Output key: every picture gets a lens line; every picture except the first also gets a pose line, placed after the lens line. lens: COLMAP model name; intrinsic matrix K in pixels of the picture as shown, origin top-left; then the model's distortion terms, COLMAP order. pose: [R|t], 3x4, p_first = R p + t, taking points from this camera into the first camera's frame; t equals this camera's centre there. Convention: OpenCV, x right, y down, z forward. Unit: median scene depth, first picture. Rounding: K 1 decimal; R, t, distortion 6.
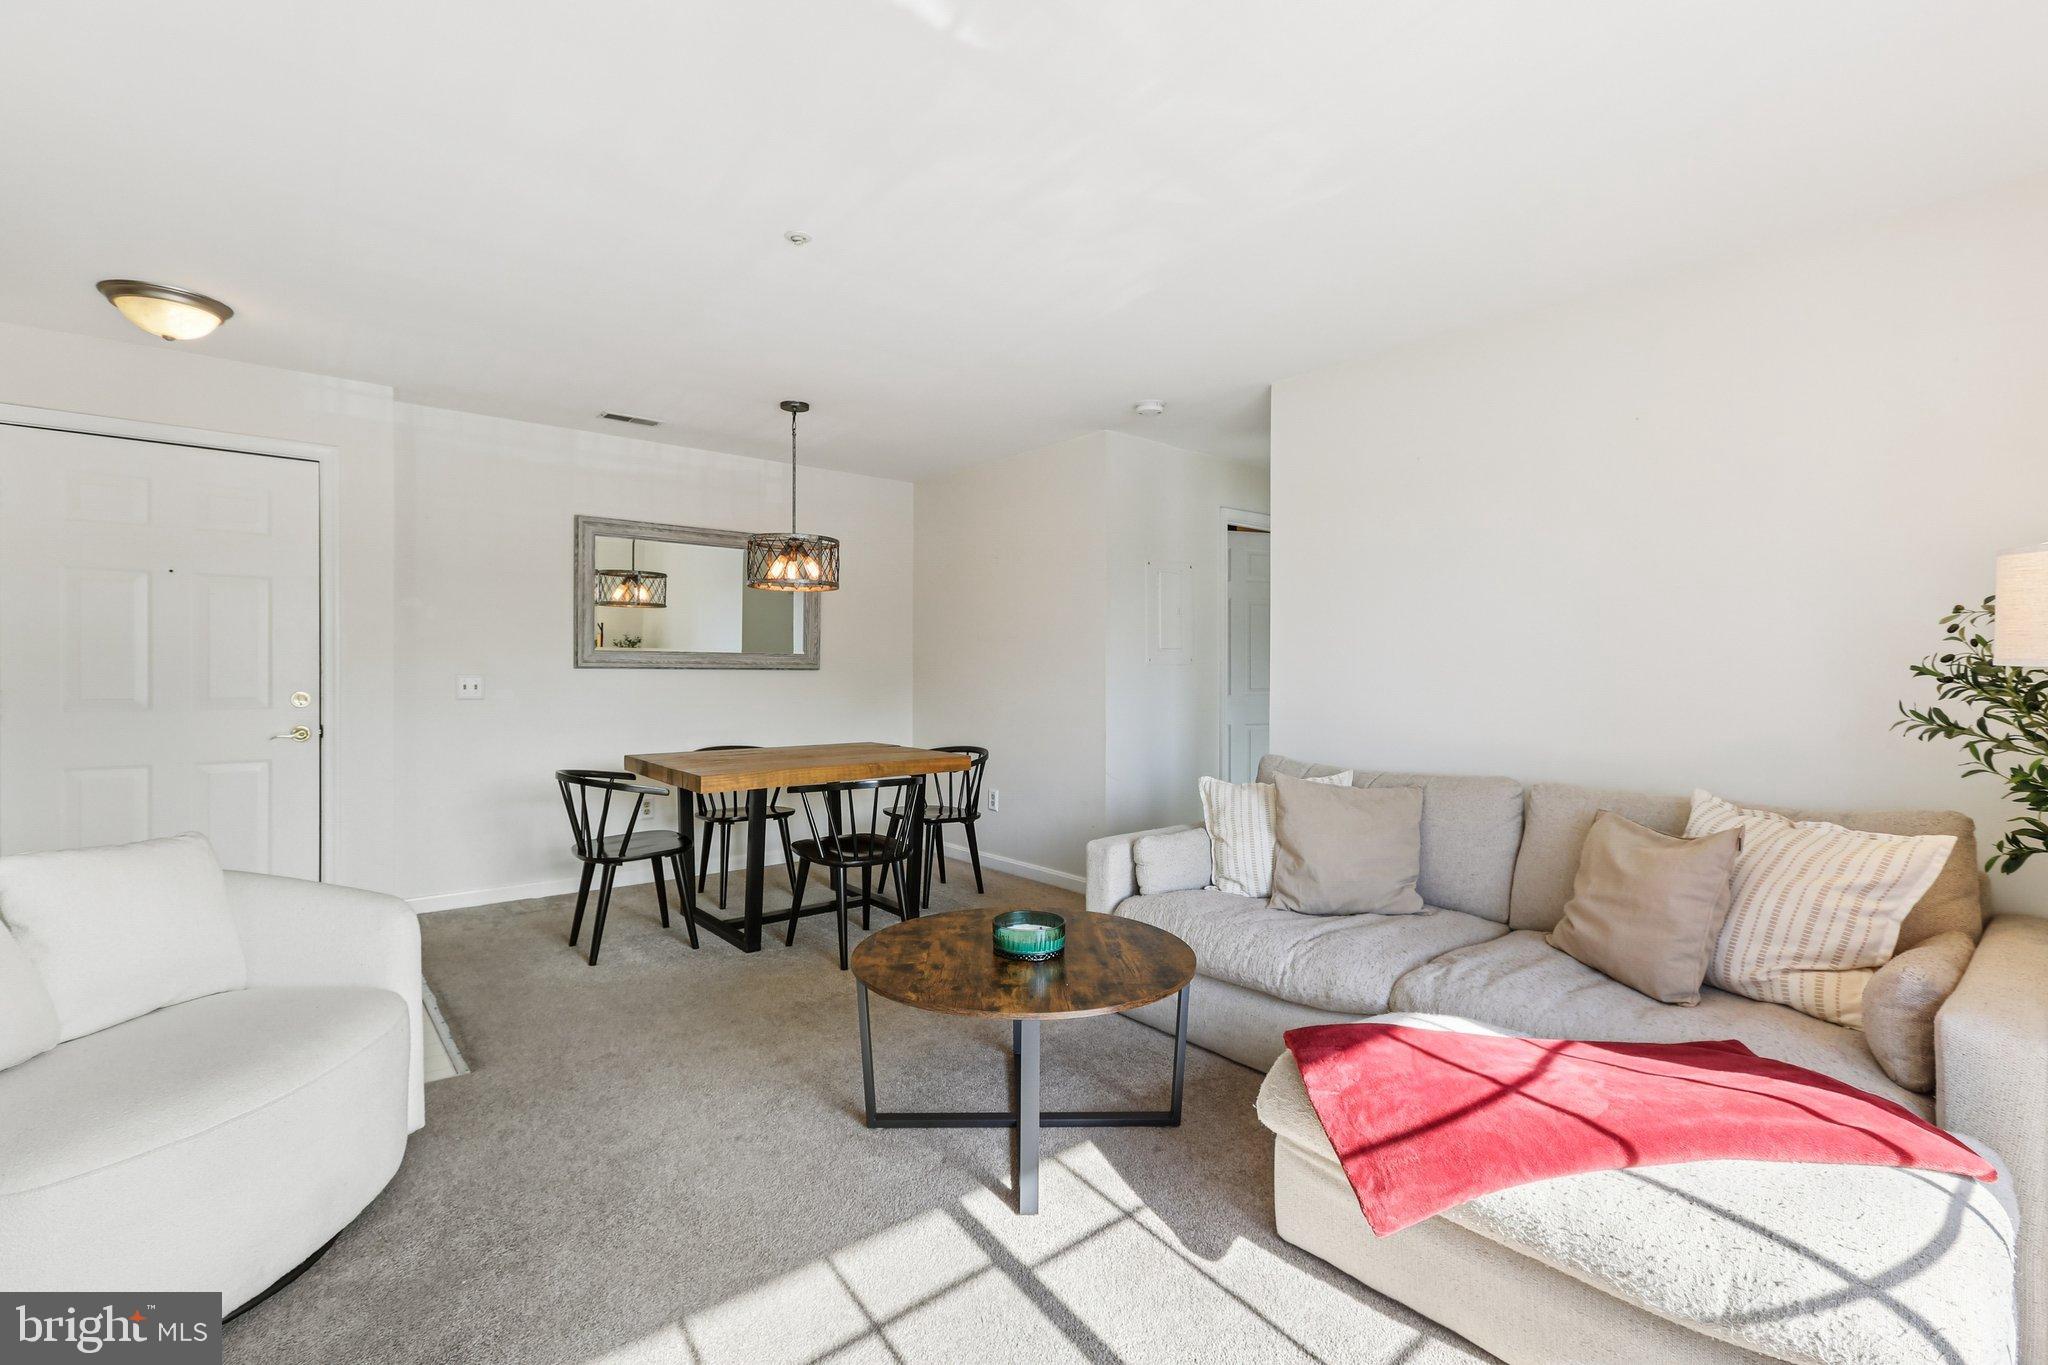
lens RADIAL K [[931.6, 0, 1022.9], [0, 931.6, 679.8], [0, 0, 1]] dist [-0.000800, 0.005527]
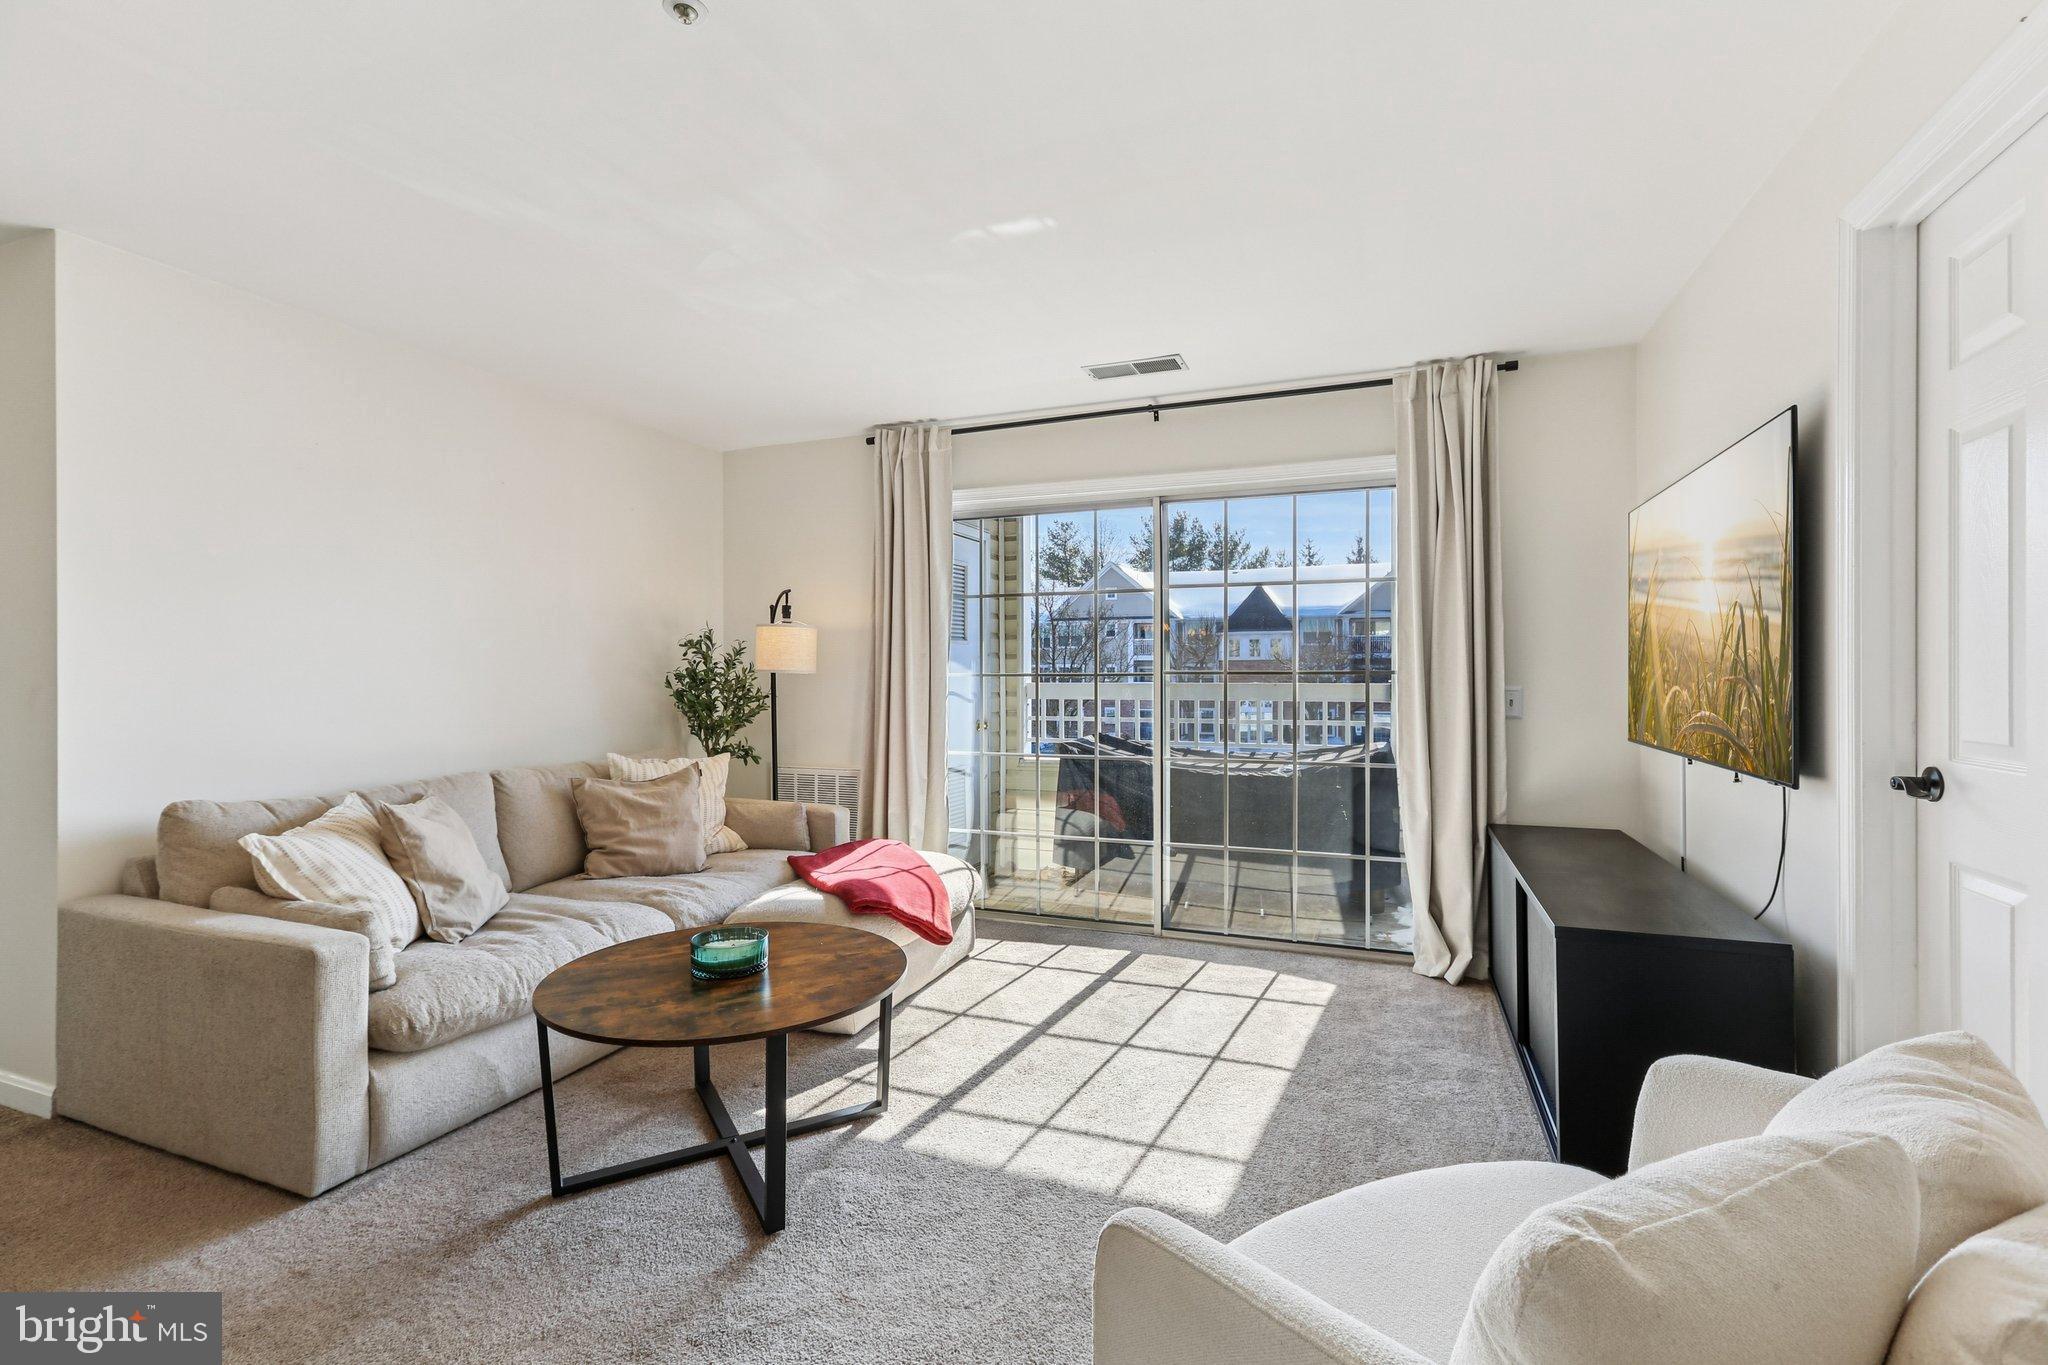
lens RADIAL K [[931.6, 0, 1023.7], [0, 931.6, 670.4], [0, 0, 1]] dist [-0.000800, 0.005527]
pose [[-0.468622, -0.003907, 0.883390, -1.148501], [0.016555, 0.999776, 0.013204, -0.031042], [-0.883244, 0.020812, -0.468452, 1.363610]]
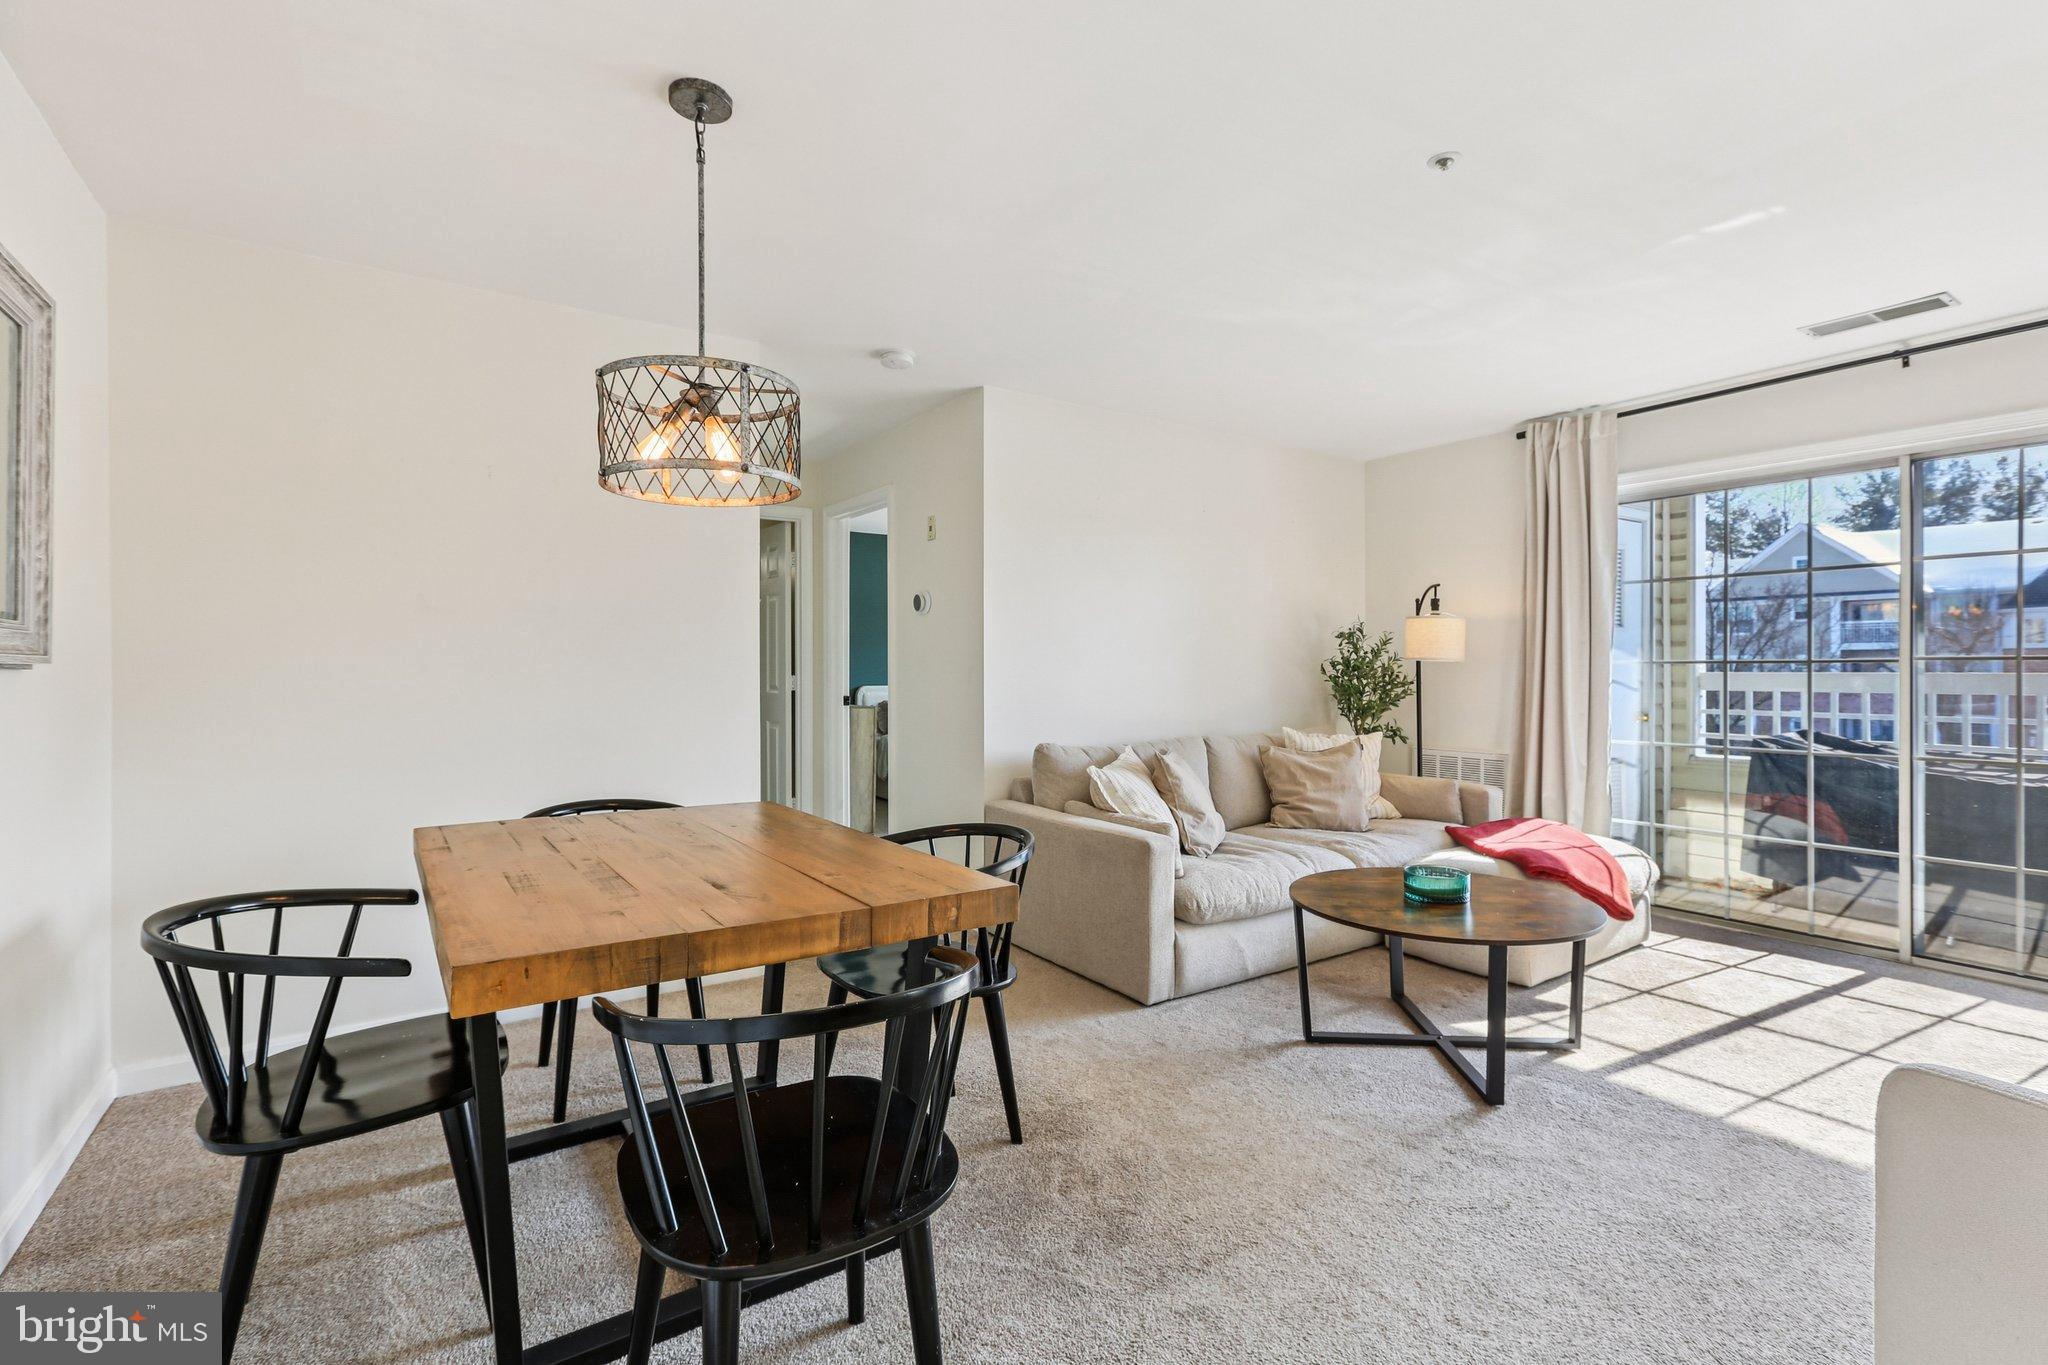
lens RADIAL K [[931.6, 0, 1015.5], [0, 931.6, 670.2], [0, 0, 1]] dist [-0.000800, 0.005527]
pose [[0.116666, -0.010069, 0.993120, -1.430890], [0.022764, 0.999713, 0.007462, -0.023914], [-0.992910, 0.021737, 0.116861, 1.609236]]
